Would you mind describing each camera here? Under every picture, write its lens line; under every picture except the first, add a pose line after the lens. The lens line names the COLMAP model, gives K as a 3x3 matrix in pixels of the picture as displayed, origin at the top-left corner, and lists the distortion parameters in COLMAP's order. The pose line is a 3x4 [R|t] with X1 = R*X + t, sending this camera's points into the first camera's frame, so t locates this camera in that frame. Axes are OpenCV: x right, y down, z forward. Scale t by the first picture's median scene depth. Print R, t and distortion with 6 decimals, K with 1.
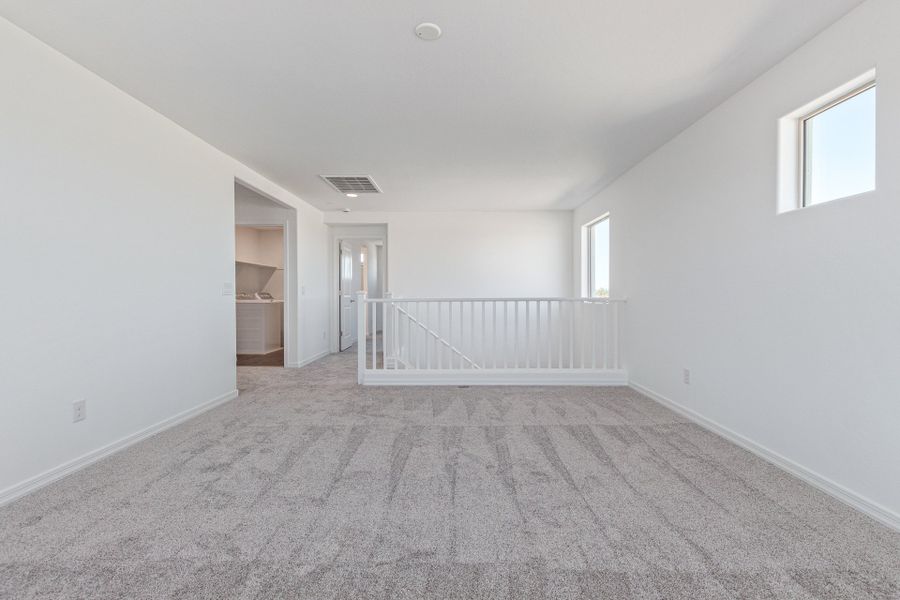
lens RADIAL K [[413.8, 0, 448.9], [0, 413.8, 295.5], [0, 0, 1]] dist [0.007942, -0.003251]
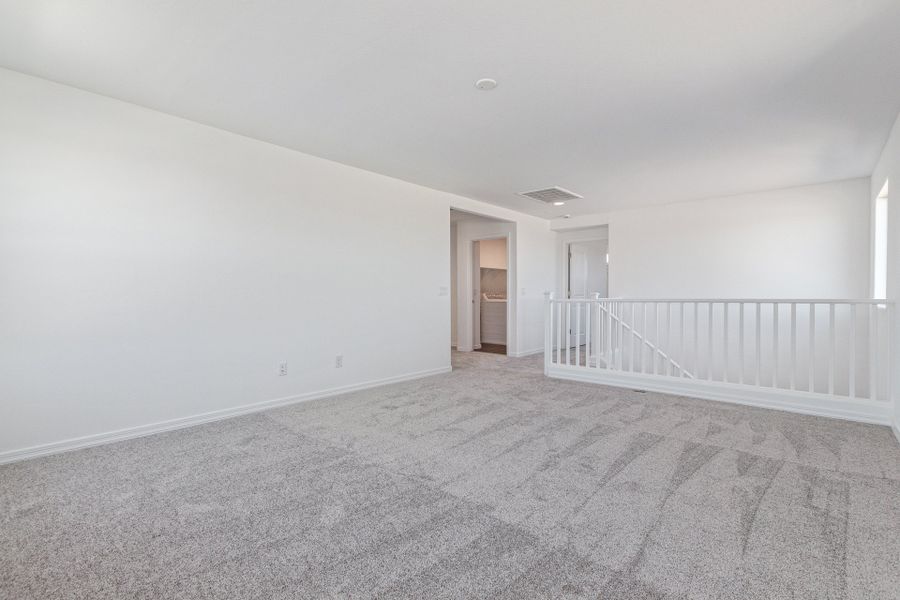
lens RADIAL K [[413.8, 0, 456.6], [0, 413.8, 302.1], [0, 0, 1]] dist [0.007942, -0.003251]
pose [[0.762088, 0.011446, -0.647373, 0.398972], [-0.000824, 0.999860, 0.016707, -0.002489], [0.647473, -0.012199, 0.761990, -0.006330]]
